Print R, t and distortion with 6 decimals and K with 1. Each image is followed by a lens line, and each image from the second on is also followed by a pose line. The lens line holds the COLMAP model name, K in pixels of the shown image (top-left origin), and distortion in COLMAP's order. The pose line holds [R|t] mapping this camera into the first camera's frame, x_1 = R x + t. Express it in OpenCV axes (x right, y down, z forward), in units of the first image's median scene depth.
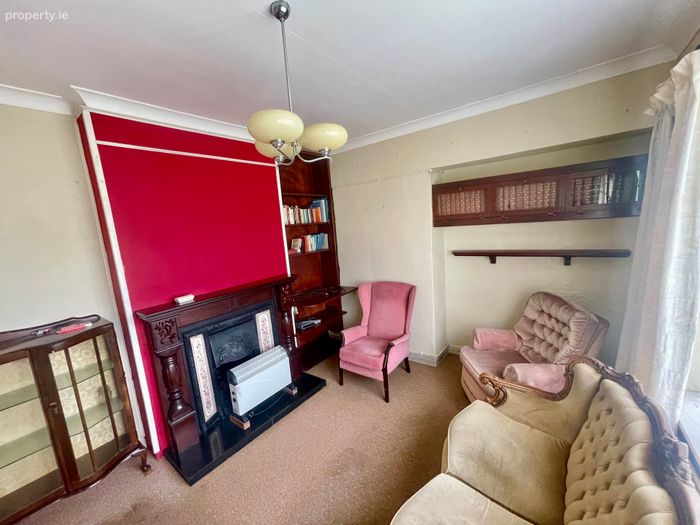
lens RADIAL K [[283.8, 0, 350.0], [0, 283.8, 262.5], [0, 0, 1]] dist [-0.002147, 0.000012]
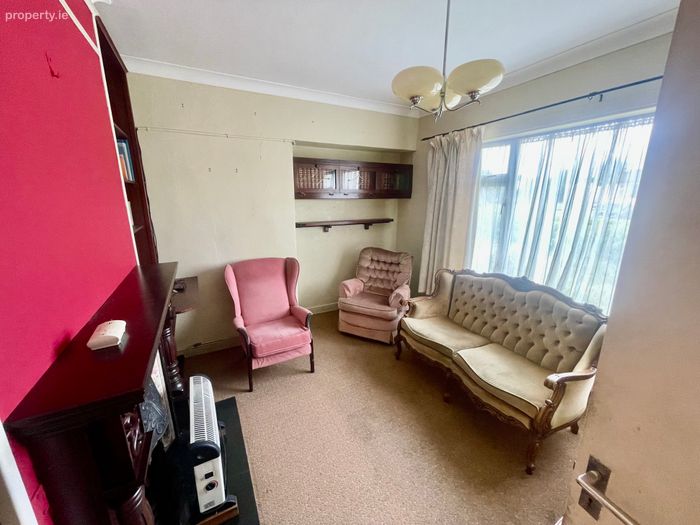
lens RADIAL K [[283.8, 0, 350.0], [0, 283.8, 262.5], [0, 0, 1]] dist [-0.002147, 0.000012]
pose [[0.409423, -0.132510, 0.902670, -0.659957], [0.096703, 0.990126, 0.101486, 0.020918], [-0.907205, 0.045740, 0.418194, 0.449611]]
